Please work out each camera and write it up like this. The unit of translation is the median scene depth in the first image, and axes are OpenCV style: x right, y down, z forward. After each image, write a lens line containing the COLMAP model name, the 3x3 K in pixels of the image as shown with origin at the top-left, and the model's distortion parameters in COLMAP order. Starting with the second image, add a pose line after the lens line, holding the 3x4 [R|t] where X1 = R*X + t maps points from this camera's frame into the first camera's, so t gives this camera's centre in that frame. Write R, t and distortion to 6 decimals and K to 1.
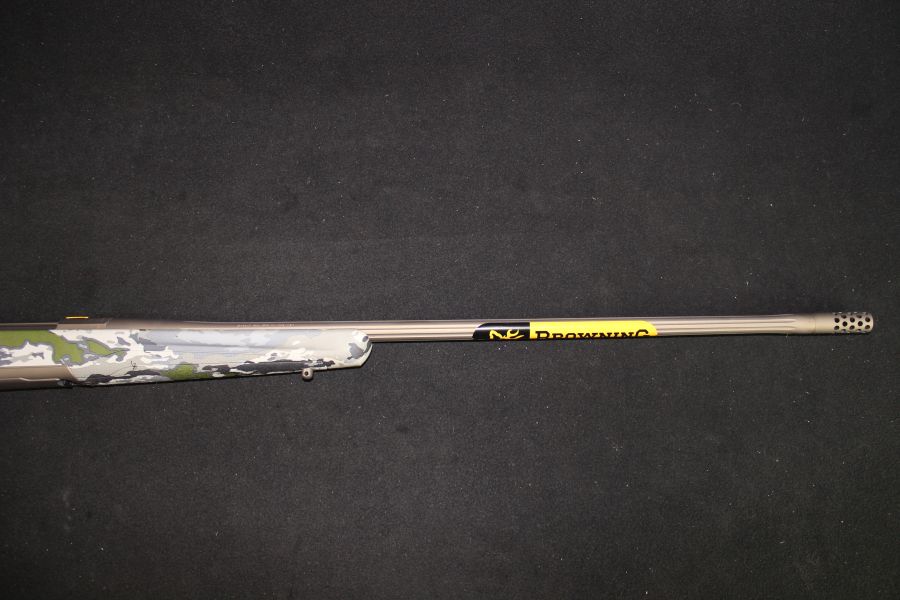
lens RADIAL K [[741.6, 0, 450.0], [0, 741.6, 300.0], [0, 0, 1]] dist [-0.151758, 0.133374]
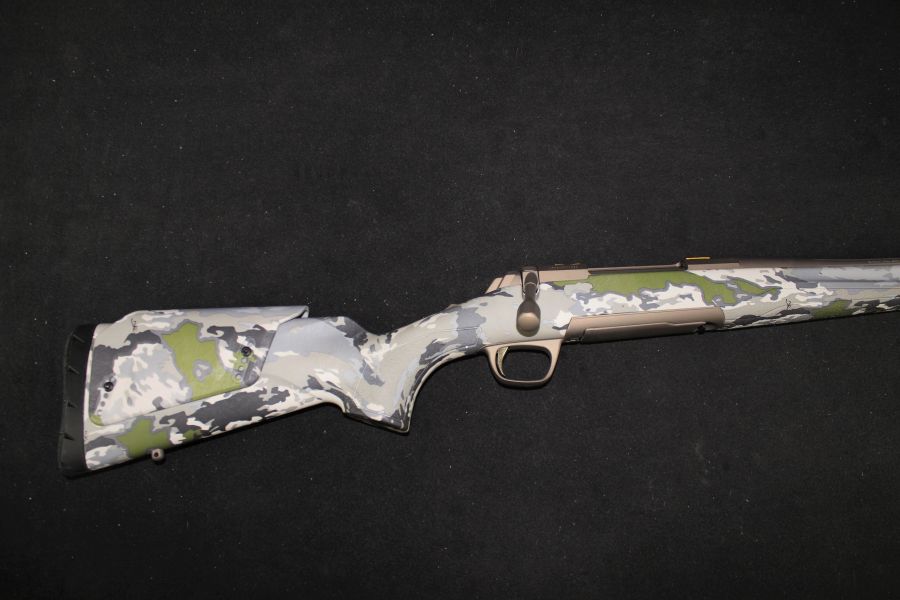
lens RADIAL K [[741.6, 0, 450.0], [0, 741.6, 300.0], [0, 0, 1]] dist [-0.151758, 0.133374]
pose [[0.997384, -0.027392, 0.066894, -0.944200], [0.027215, 0.999623, 0.003557, 0.069331], [-0.066966, -0.001728, 0.997754, 0.075533]]
